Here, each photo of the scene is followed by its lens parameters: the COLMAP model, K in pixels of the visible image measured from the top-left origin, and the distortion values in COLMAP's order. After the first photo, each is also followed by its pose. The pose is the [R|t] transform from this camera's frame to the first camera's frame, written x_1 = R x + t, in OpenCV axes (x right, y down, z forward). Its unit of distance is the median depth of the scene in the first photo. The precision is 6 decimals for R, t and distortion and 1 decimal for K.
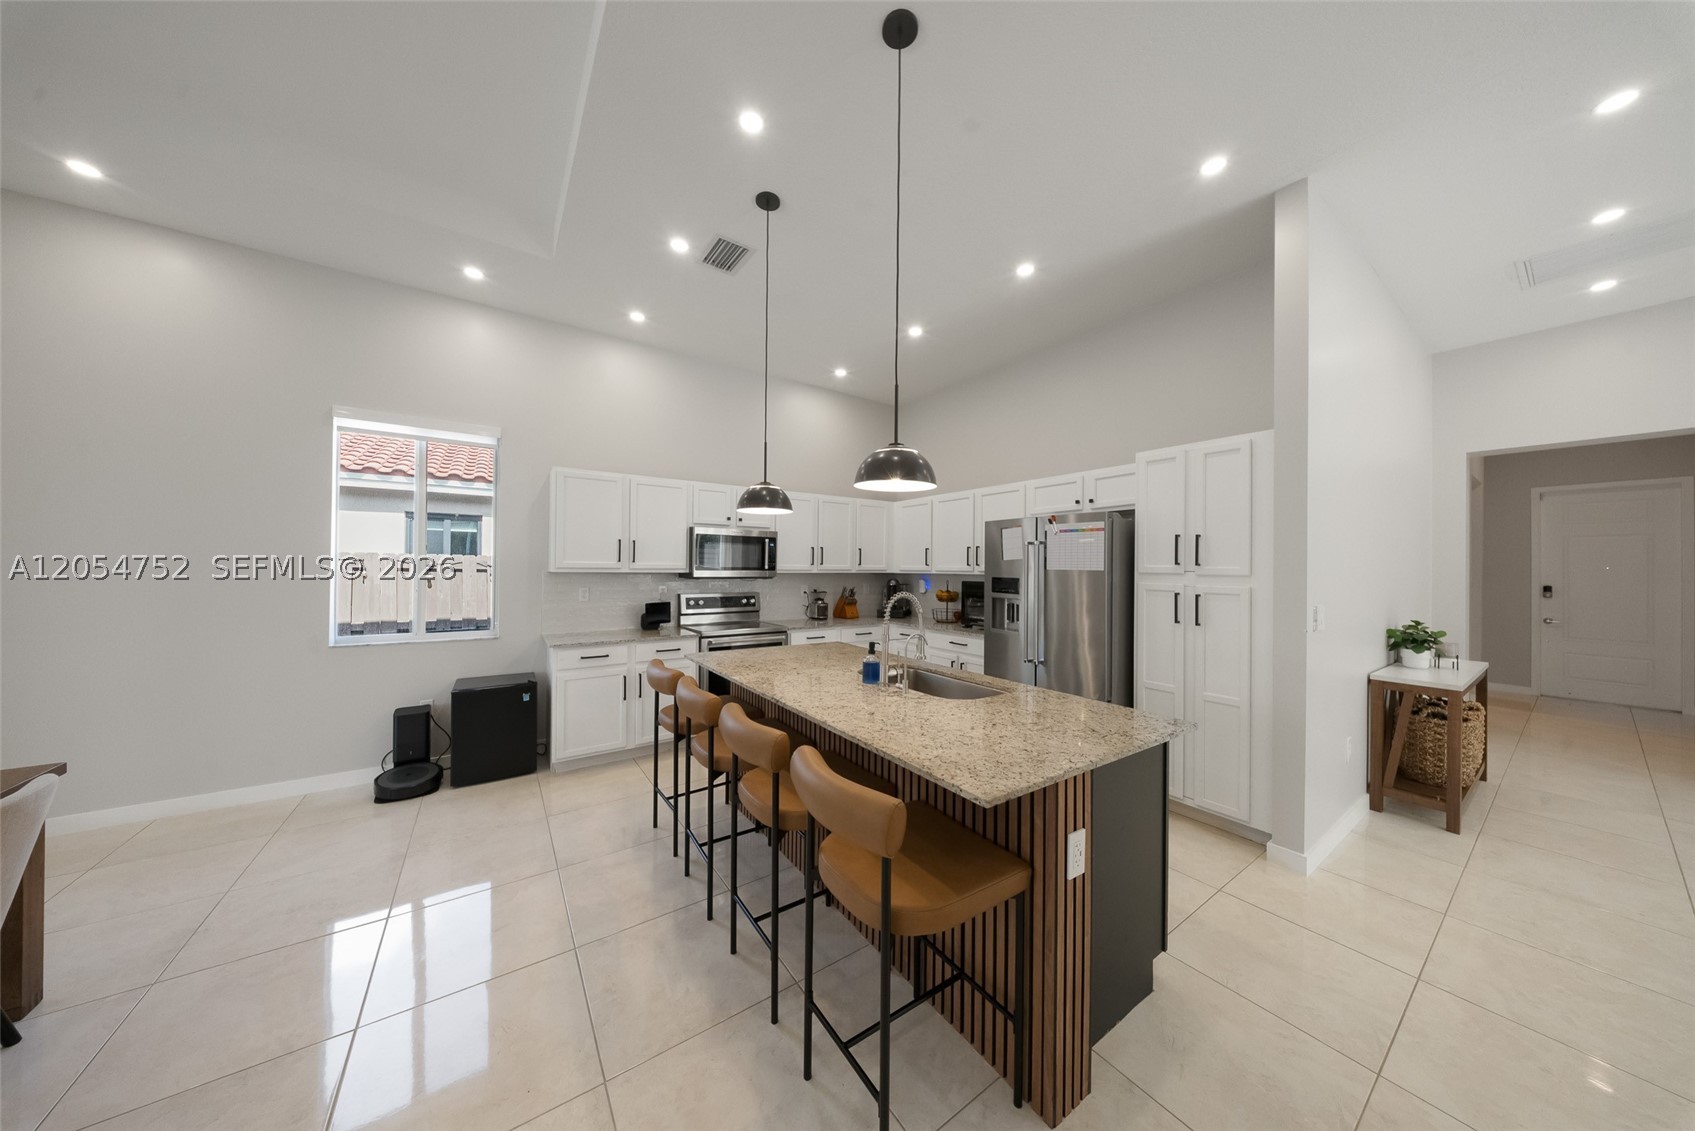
lens RADIAL K [[519.8, 0, 847.5], [0, 519.8, 565.5], [0, 0, 1]] dist [-0.000397, -0.000068]
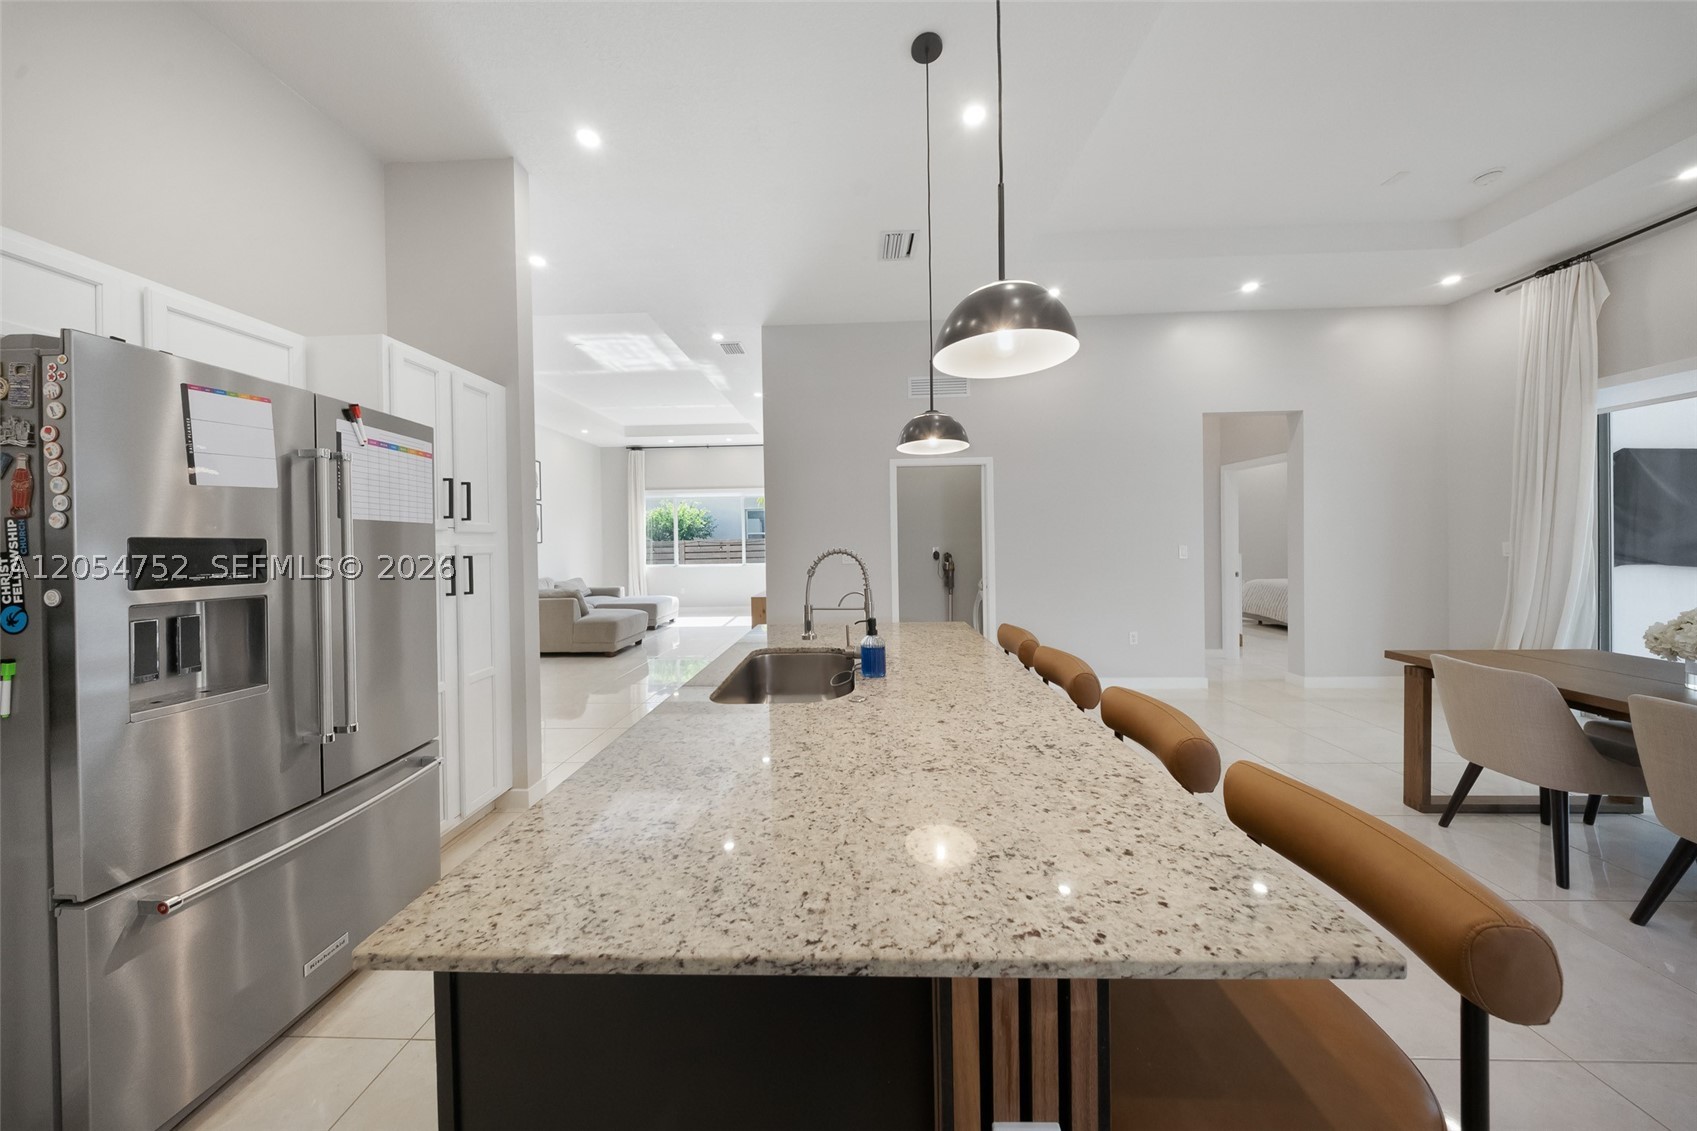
lens RADIAL K [[524.1, 0, 839.9], [0, 524.1, 549.1], [0, 0, 1]] dist [-0.001256, -0.000098]
pose [[-0.803438, -0.006189, 0.595356, -0.213043], [0.003784, 0.999873, 0.015502, 0.026065], [-0.595376, 0.014708, -0.803312, 1.000872]]
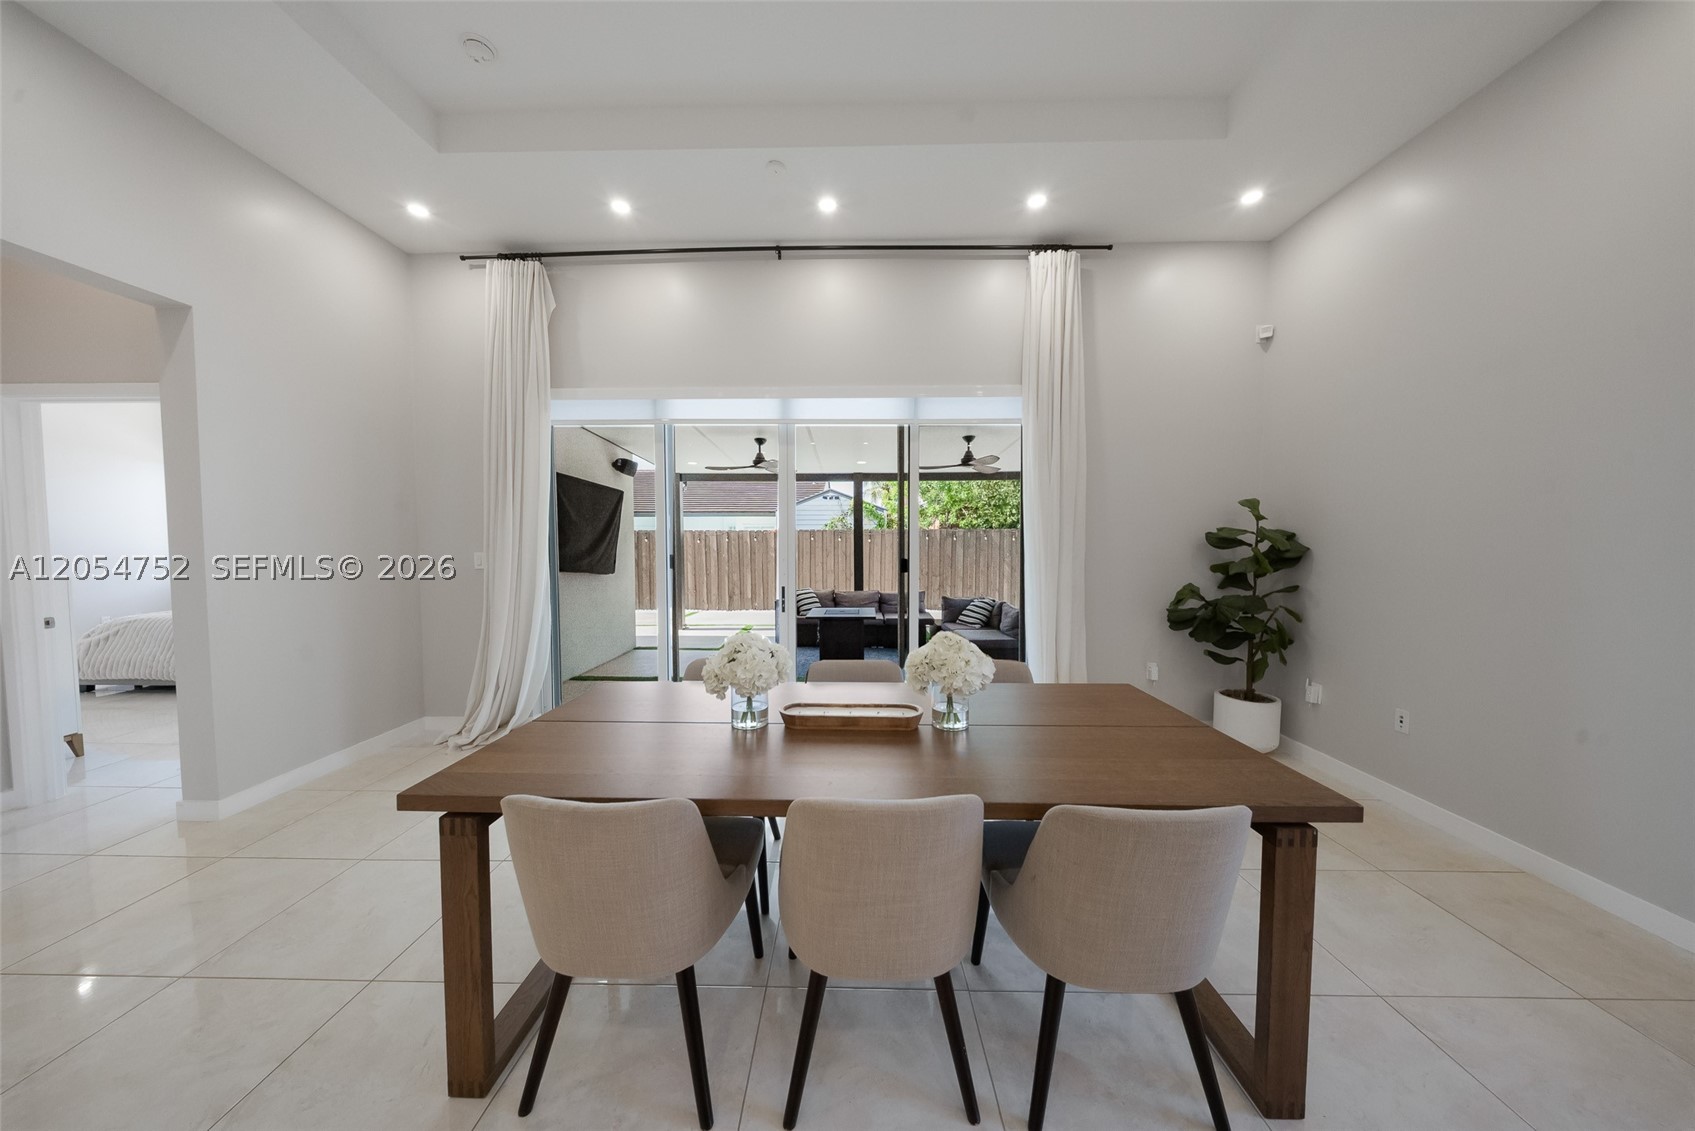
lens RADIAL K [[519.8, 0, 847.5], [0, 519.8, 565.5], [0, 0, 1]] dist [-0.000397, -0.000068]
pose [[-0.575309, 0.025255, -0.817546, -0.286224], [0.001208, 0.999548, 0.030027, 0.029323], [0.817935, 0.016288, -0.575080, 0.407339]]
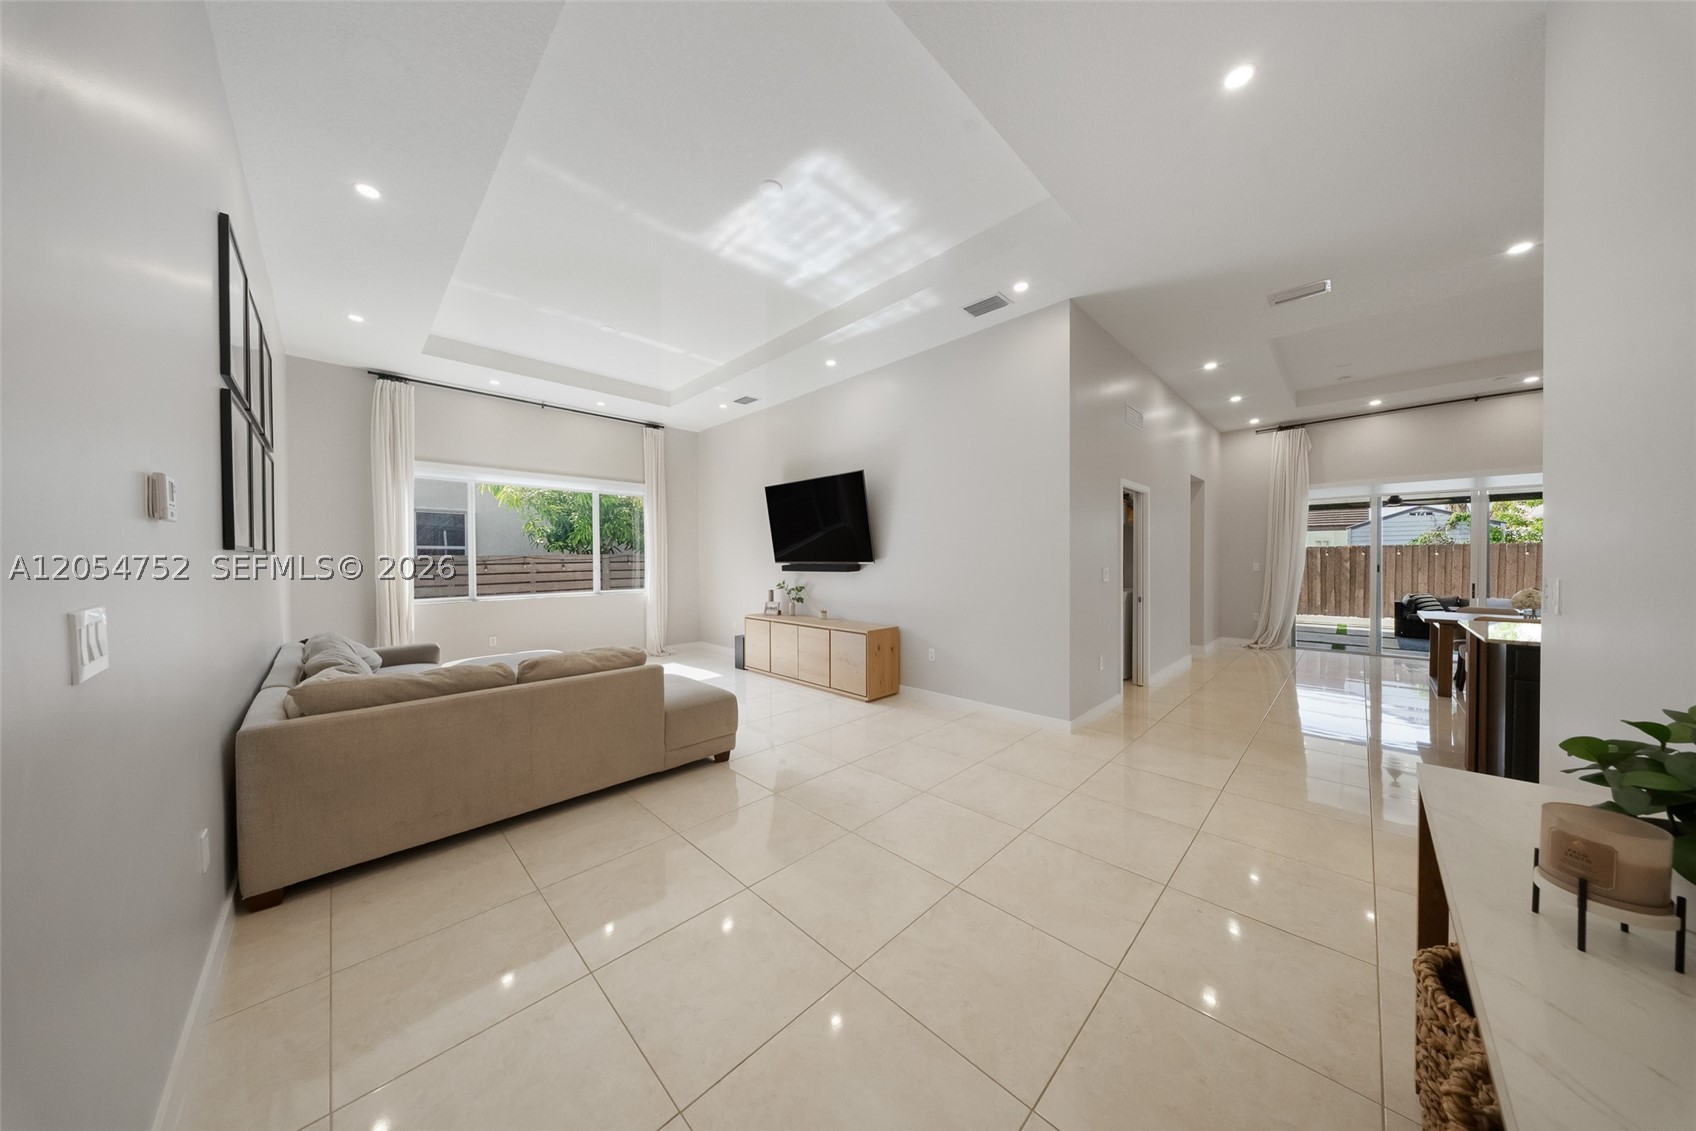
lens RADIAL K [[514.2, 0, 848.0], [0, 514.2, 565.5], [0, 0, 1]] dist [0.000074, -0.000074]
pose [[-0.982829, -0.003530, -0.184483, 1.296670], [-0.004273, 0.999984, 0.003627, 0.043025], [0.184467, 0.004353, -0.982829, 1.019673]]
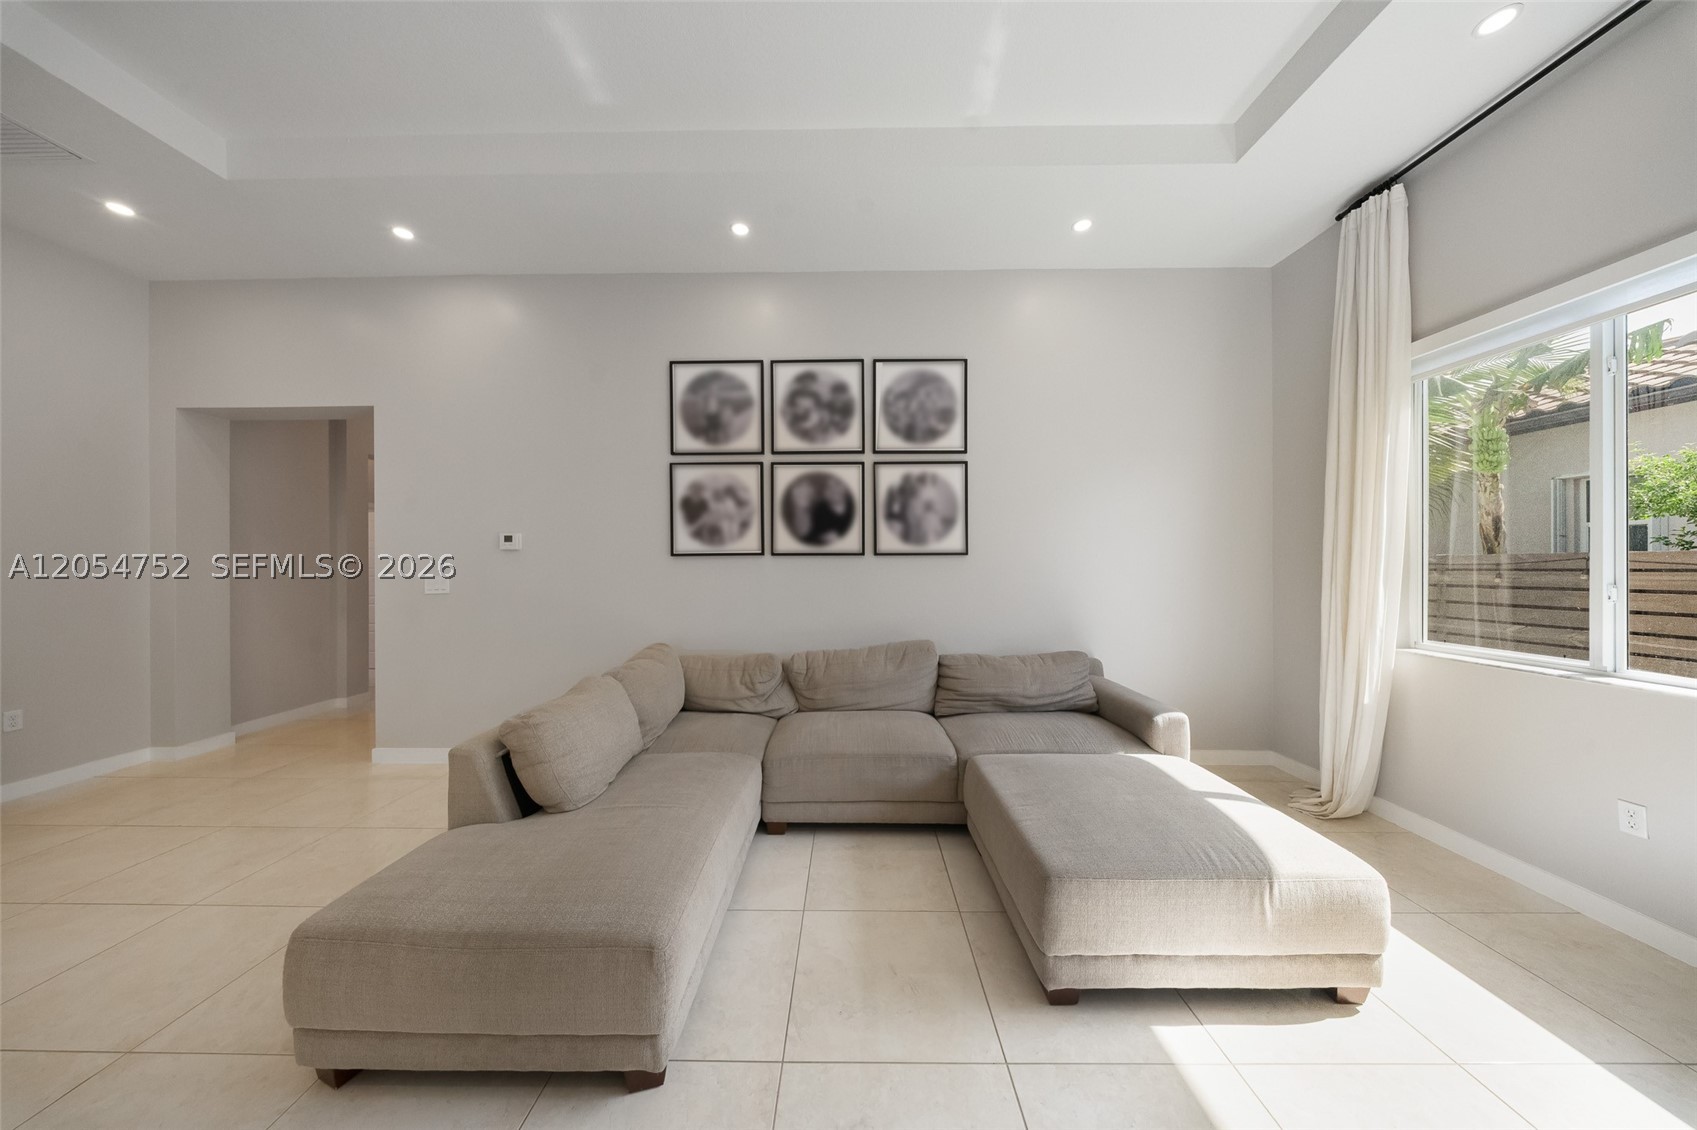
lens RADIAL K [[520.4, 0, 848.5], [0, 520.4, 565.0], [0, 0, 1]] dist [-0.000397, -0.000068]
pose [[0.588342, -0.017319, 0.808427, 1.259301], [0.002948, 0.999810, 0.019274, 0.028673], [-0.808607, -0.008957, 0.588281, -0.410361]]
